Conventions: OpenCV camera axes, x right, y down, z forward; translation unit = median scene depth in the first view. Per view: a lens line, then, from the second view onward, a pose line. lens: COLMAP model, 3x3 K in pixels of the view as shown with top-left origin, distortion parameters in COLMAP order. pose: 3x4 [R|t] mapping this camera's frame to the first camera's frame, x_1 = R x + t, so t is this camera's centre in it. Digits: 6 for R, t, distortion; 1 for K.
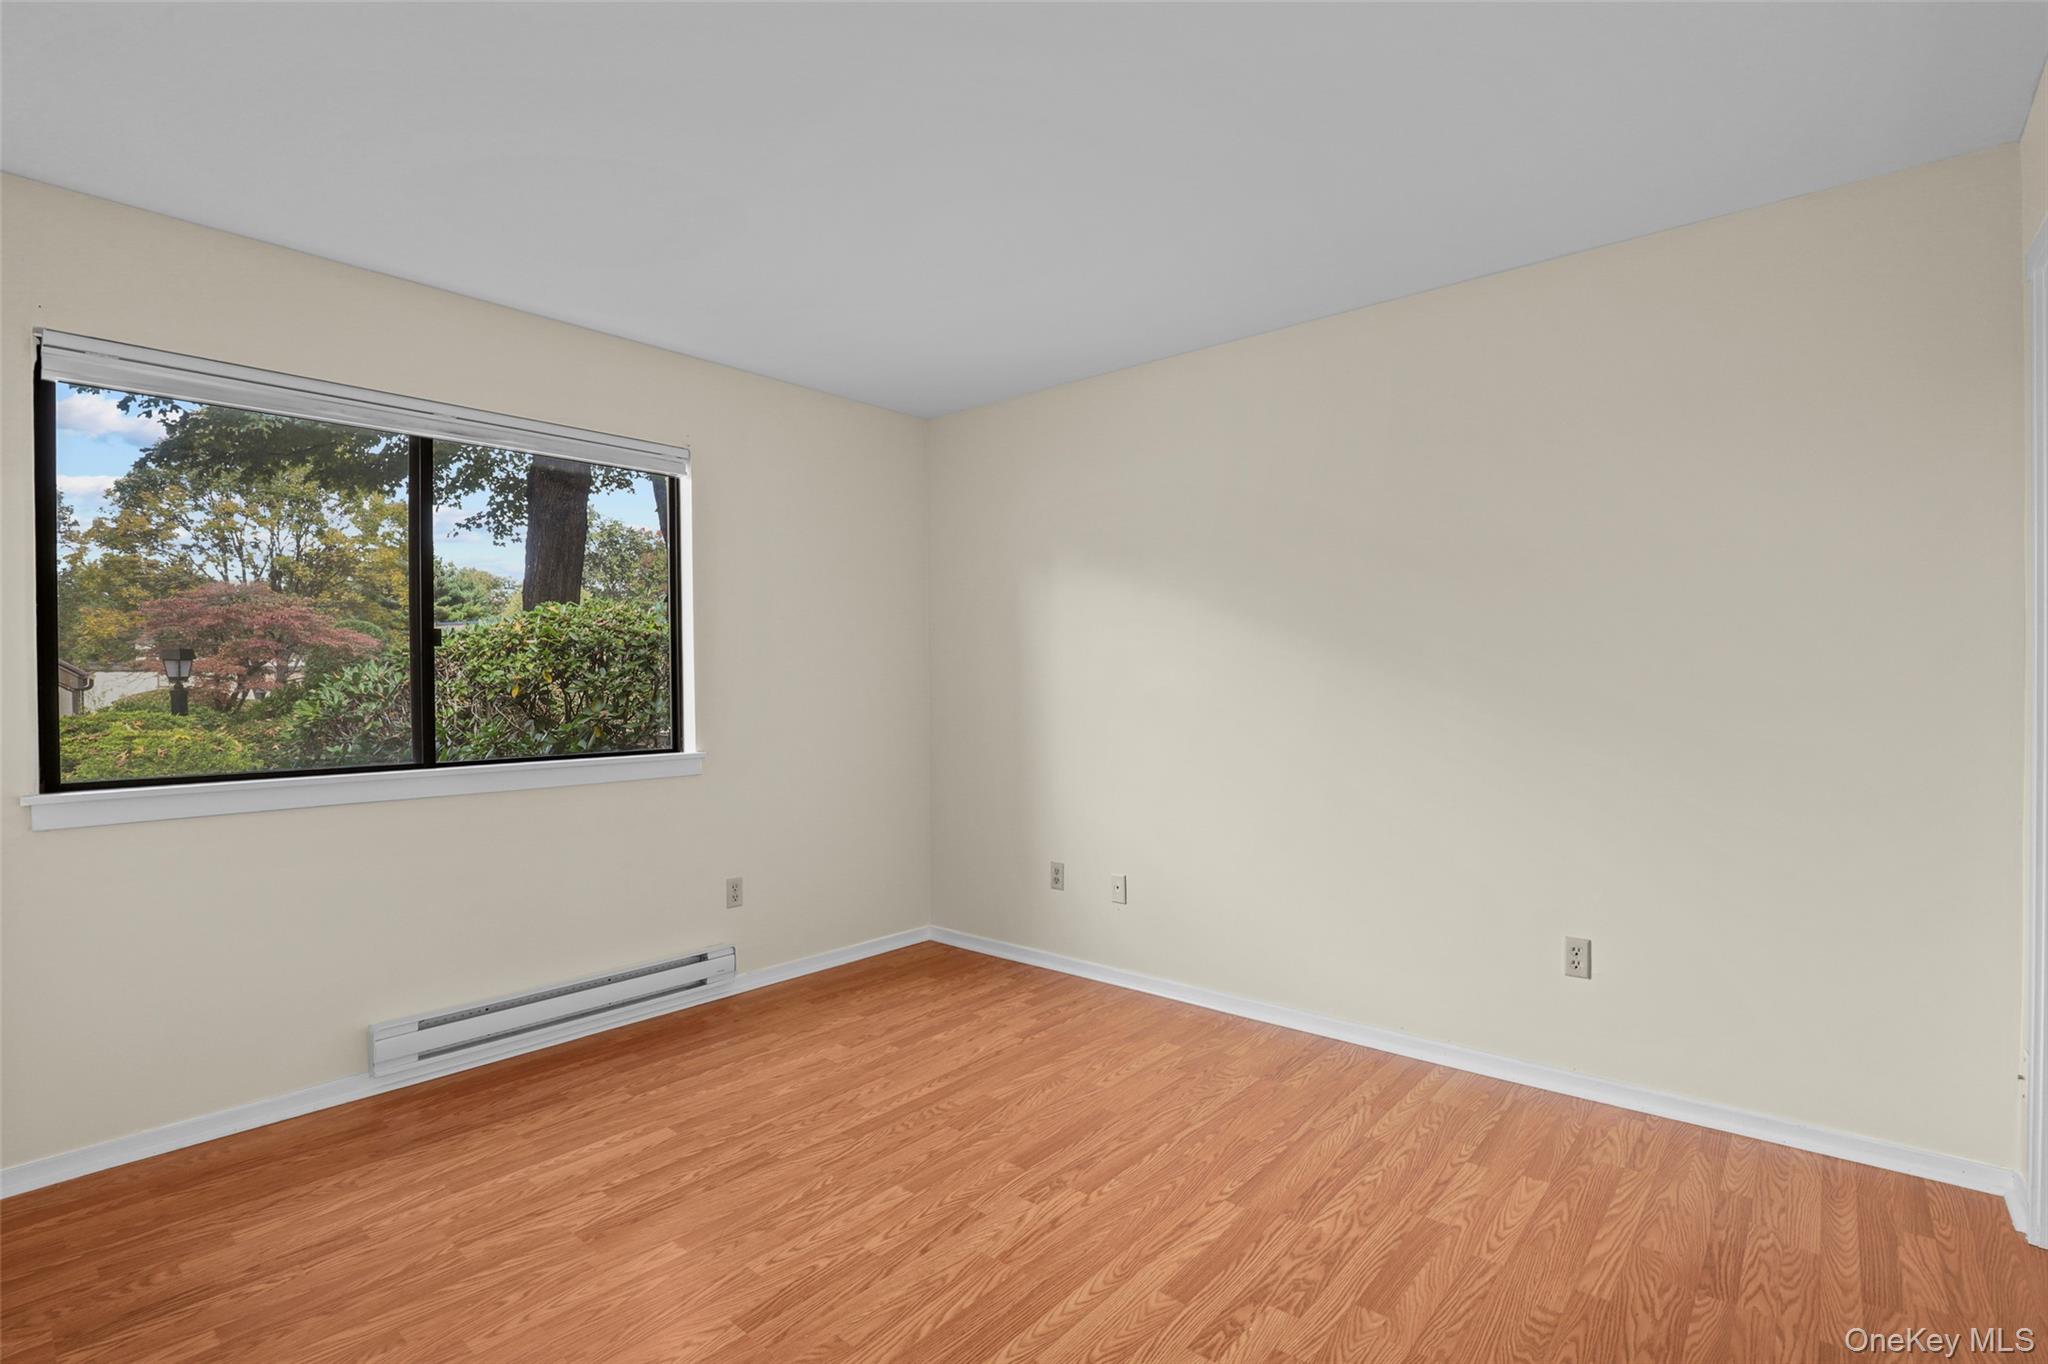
lens RADIAL K [[944.1, 0, 995.5], [0, 944.1, 671.4], [0, 0, 1]] dist [-0.029940, 0.003862]
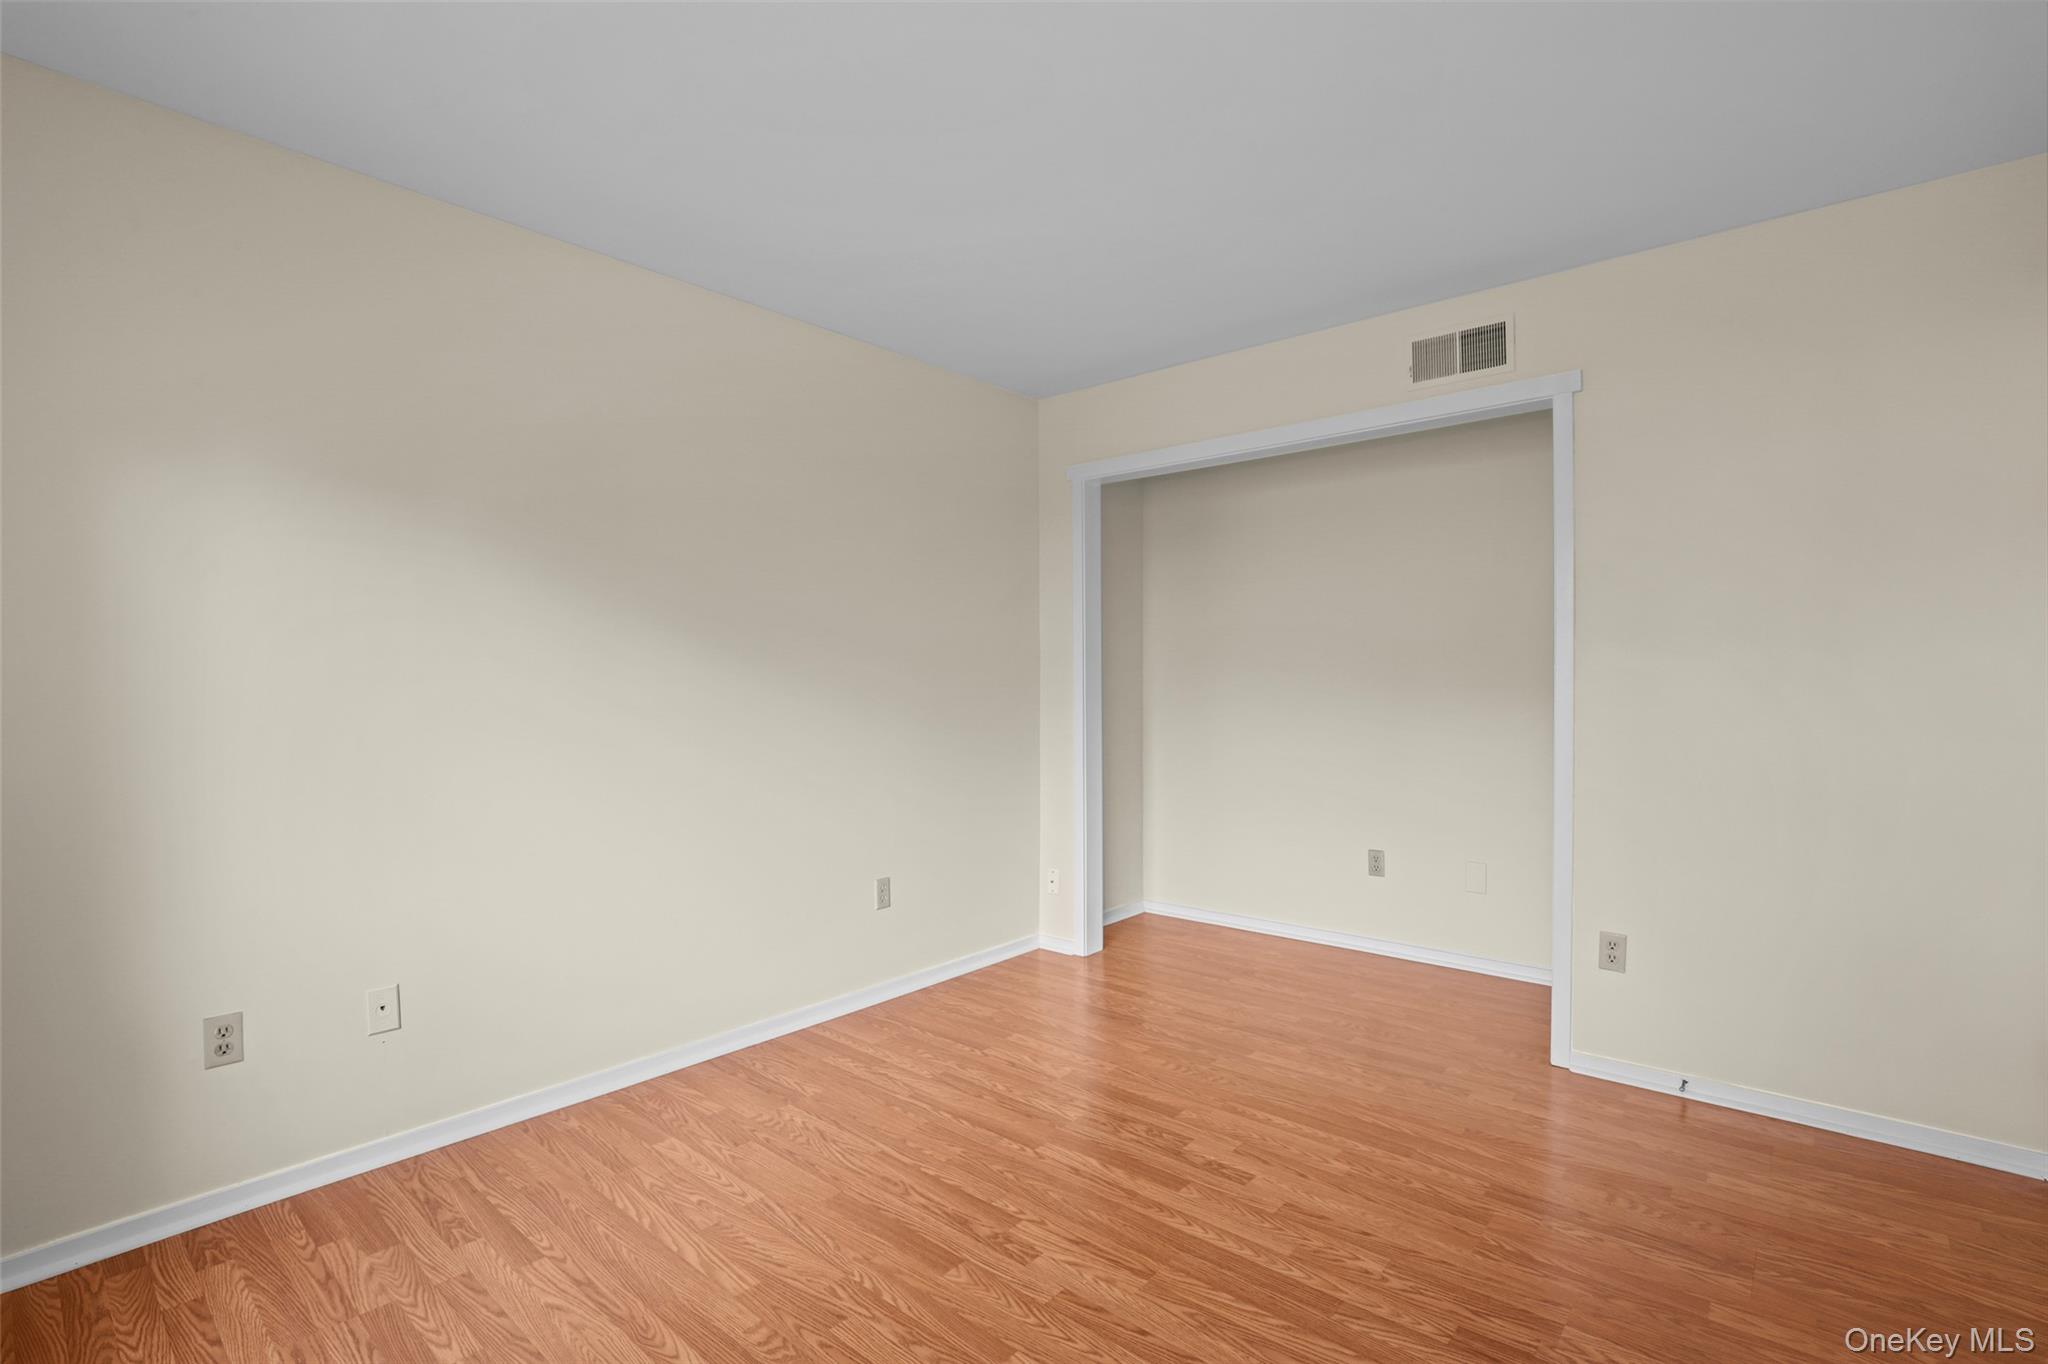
lens RADIAL K [[944.1, 0, 1035.7], [0, 944.1, 678.0], [0, 0, 1]] dist [-0.029940, 0.003862]
pose [[-0.012119, 0.005578, 0.999911, -0.689734], [-0.009948, 0.999934, -0.005698, 0.016090], [-0.999877, -0.010017, -0.012063, 0.820103]]
